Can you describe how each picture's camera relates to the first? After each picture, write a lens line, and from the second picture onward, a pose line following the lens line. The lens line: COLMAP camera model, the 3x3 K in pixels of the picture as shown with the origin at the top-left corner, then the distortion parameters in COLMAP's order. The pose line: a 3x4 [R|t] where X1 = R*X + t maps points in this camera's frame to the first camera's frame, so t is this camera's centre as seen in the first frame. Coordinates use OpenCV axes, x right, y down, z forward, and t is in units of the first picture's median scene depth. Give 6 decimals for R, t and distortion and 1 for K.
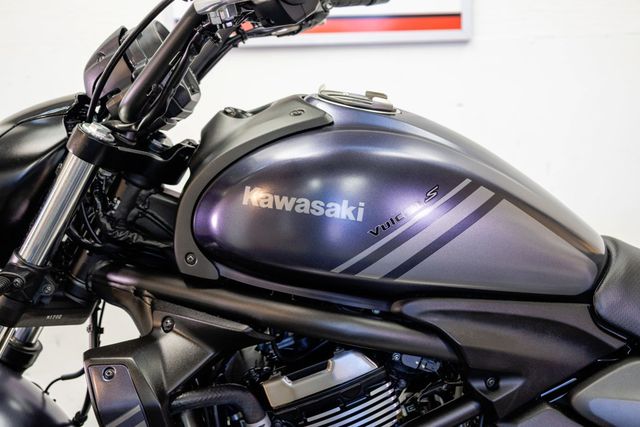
lens RADIAL K [[915.9, 0, 320.0], [0, 915.9, 213.5], [0, 0, 1]] dist [0.011402, -0.012870]
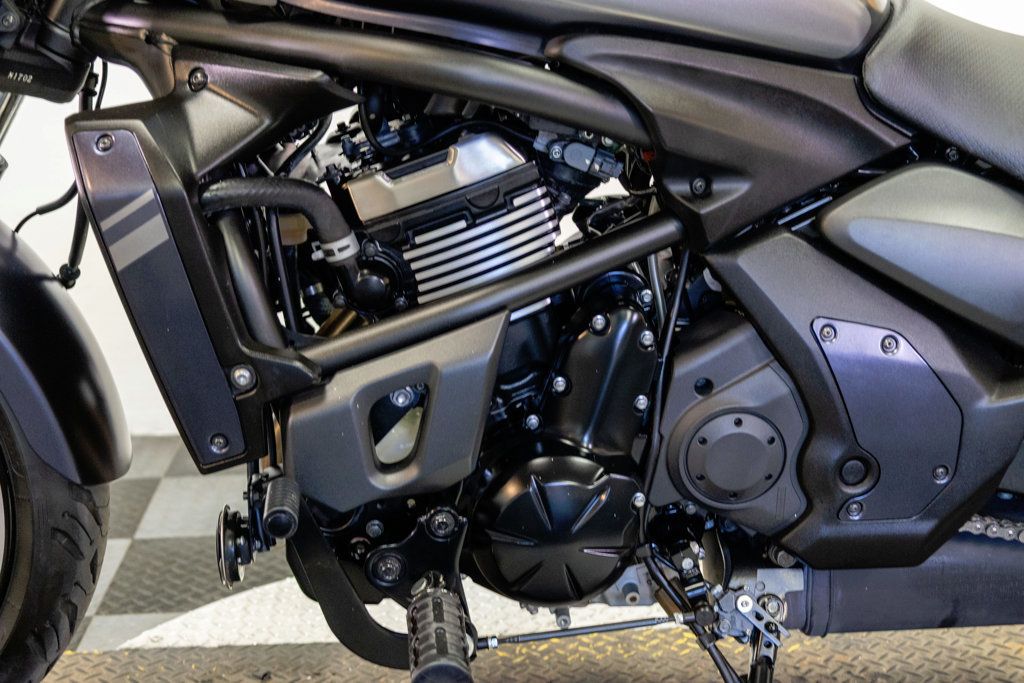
lens RADIAL K [[1453.2, 0, 512.0], [0, 1453.2, 341.5], [0, 0, 1]] dist [-0.004207, 0.025241]
pose [[0.999603, 0.016091, 0.023138, 0.031835], [-0.018287, 0.995013, 0.098059, 0.194190], [-0.021445, -0.098443, 0.994912, -0.031099]]
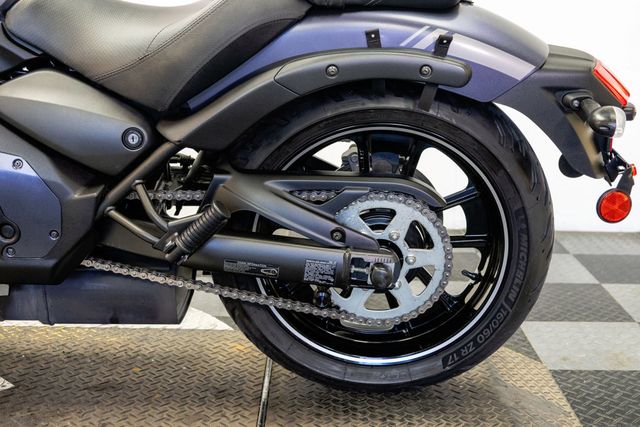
lens RADIAL K [[900.1, 0, 320.0], [0, 900.1, 213.5], [0, 0, 1]] dist [0.004496, -0.003692]
pose [[0.996794, 0.062144, -0.050386, 0.806786], [-0.055571, 0.990880, 0.122755, 0.186958], [0.057555, -0.119562, 0.991157, -0.198534]]
